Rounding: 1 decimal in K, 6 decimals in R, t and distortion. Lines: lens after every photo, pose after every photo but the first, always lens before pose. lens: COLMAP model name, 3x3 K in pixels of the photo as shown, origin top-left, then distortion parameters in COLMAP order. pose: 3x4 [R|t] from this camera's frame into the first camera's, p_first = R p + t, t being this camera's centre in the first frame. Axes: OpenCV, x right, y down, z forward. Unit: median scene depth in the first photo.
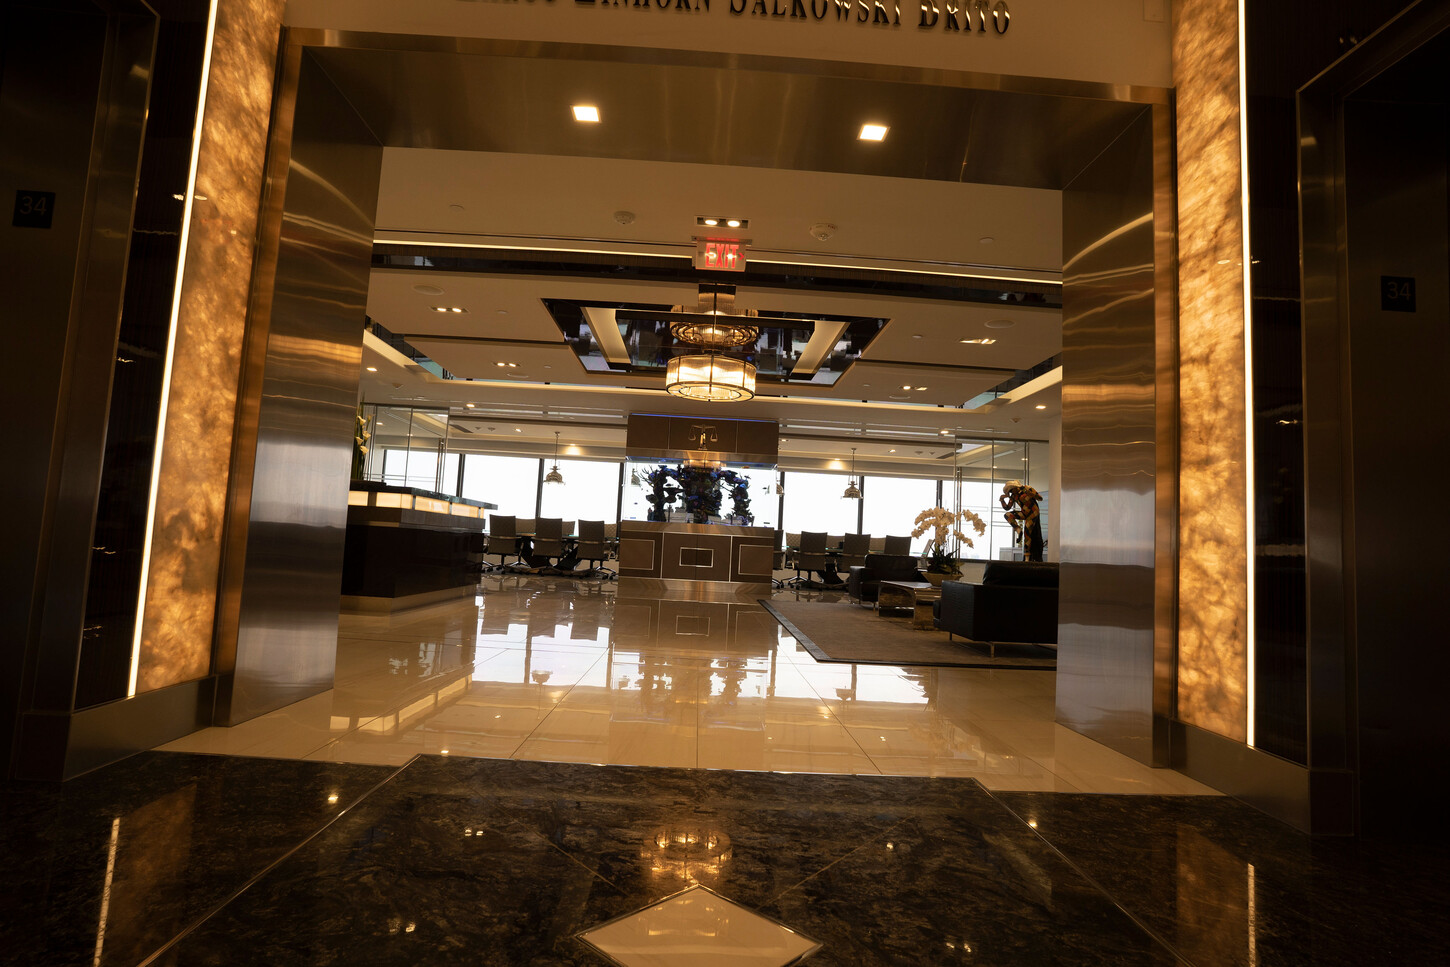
lens RADIAL K [[755.5, 0, 723.2], [0, 755.5, 484.2], [0, 0, 1]] dist [-0.076219, 0.044067]
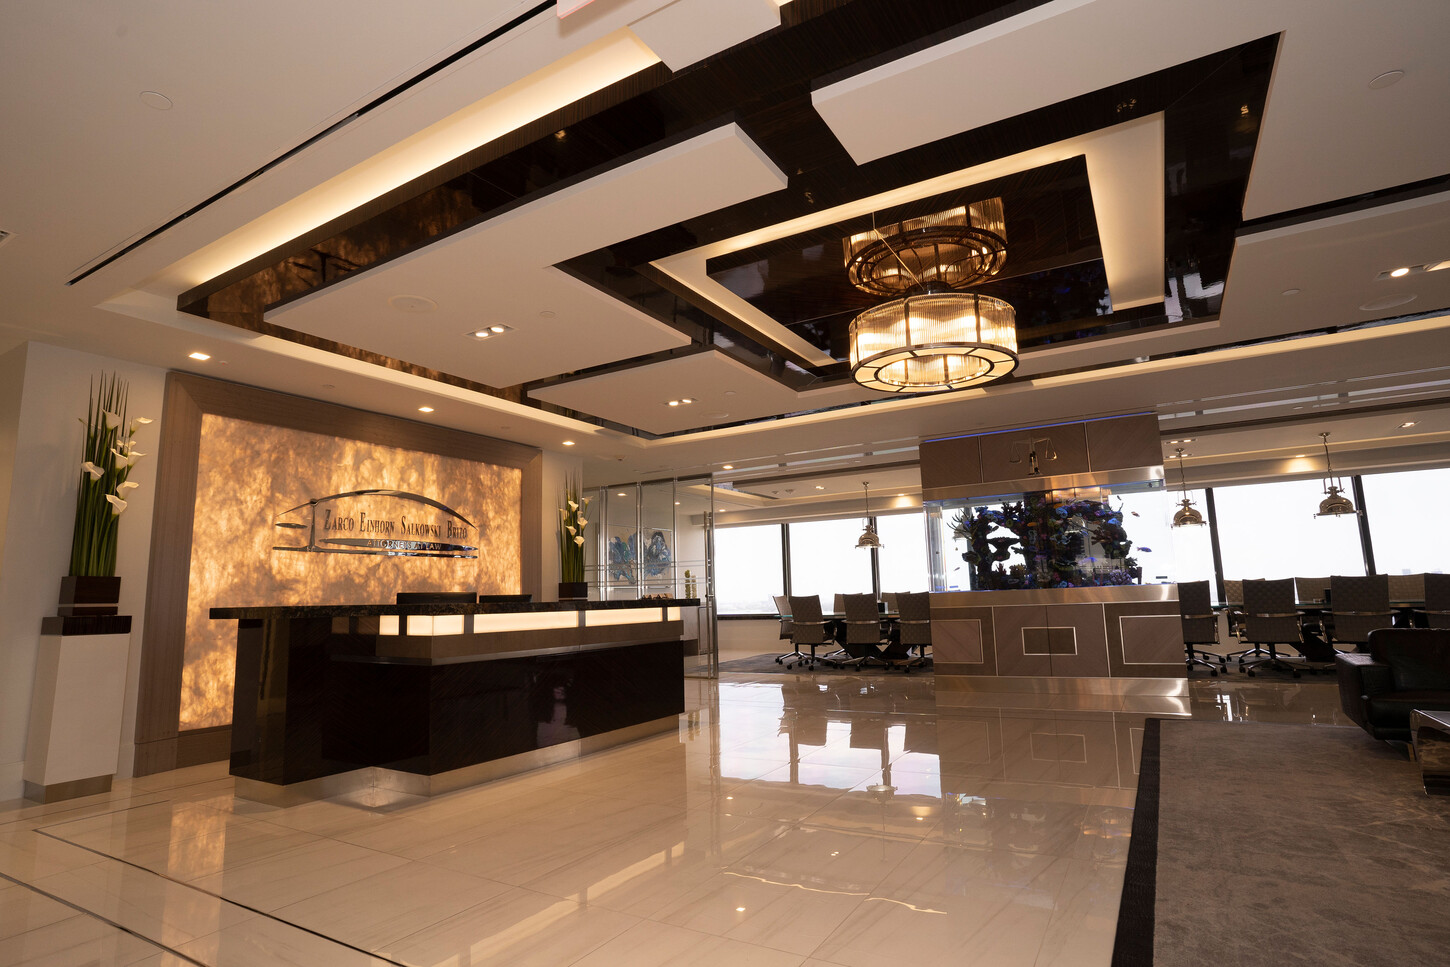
lens RADIAL K [[755.5, 0, 723.2], [0, 755.5, 484.2], [0, 0, 1]] dist [-0.076219, 0.044067]
pose [[0.840956, -0.155151, -0.518384, 0.078678], [0.116288, 0.987447, -0.106891, -0.000252], [0.528461, 0.029609, 0.848441, 0.295526]]
